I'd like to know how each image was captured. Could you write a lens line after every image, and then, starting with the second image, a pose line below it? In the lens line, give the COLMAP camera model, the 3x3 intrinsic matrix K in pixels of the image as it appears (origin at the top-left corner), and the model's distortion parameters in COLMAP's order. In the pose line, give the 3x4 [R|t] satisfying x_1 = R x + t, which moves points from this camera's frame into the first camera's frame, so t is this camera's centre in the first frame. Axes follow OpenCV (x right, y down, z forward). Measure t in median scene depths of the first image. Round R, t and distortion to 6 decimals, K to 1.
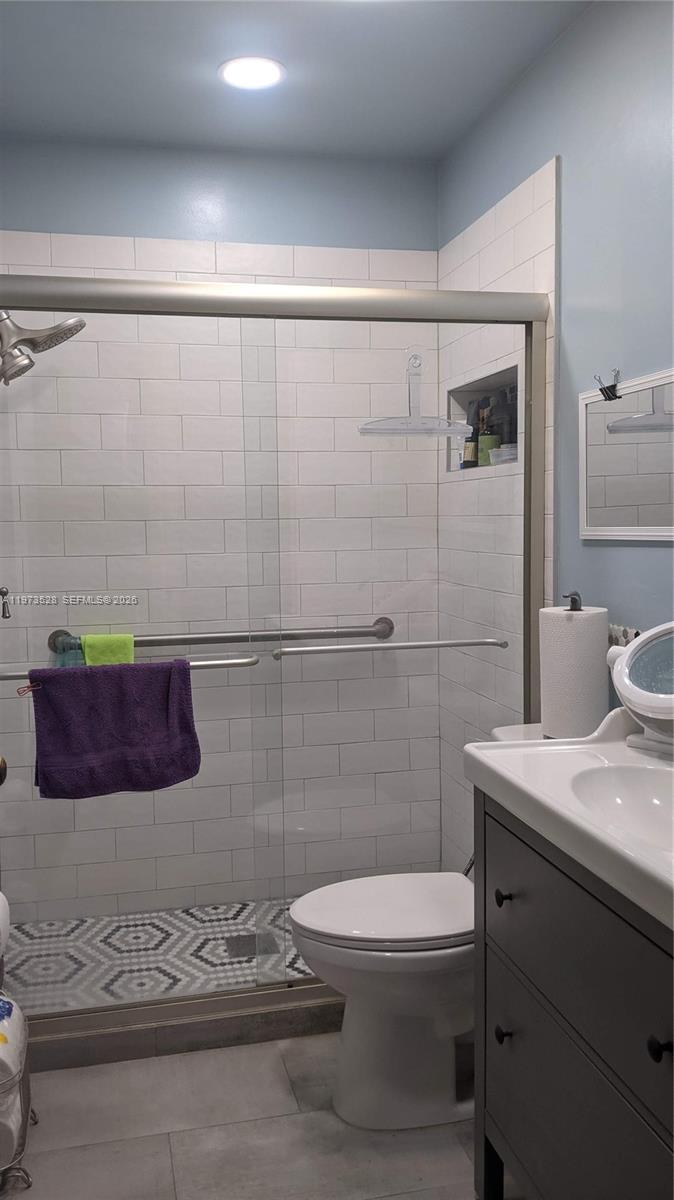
lens RADIAL K [[934.0, 0, 336.4], [0, 934.0, 573.3], [0, 0, 1]] dist [0.085675, -0.168791]
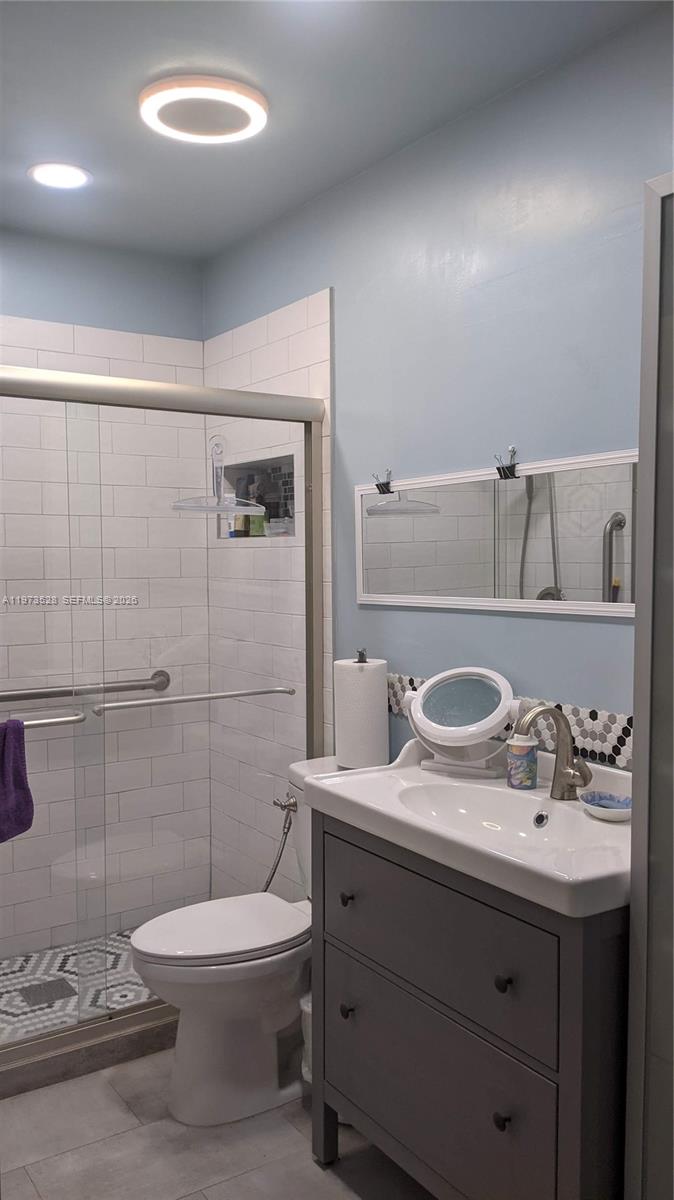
lens RADIAL K [[934.0, 0, 336.4], [0, 934.0, 573.3], [0, 0, 1]] dist [0.085675, -0.168791]
pose [[0.929480, 0.007381, 0.368798, -0.212462], [0.008782, 0.999074, -0.042127, -0.023970], [-0.368768, 0.042395, 0.928554, -0.121843]]
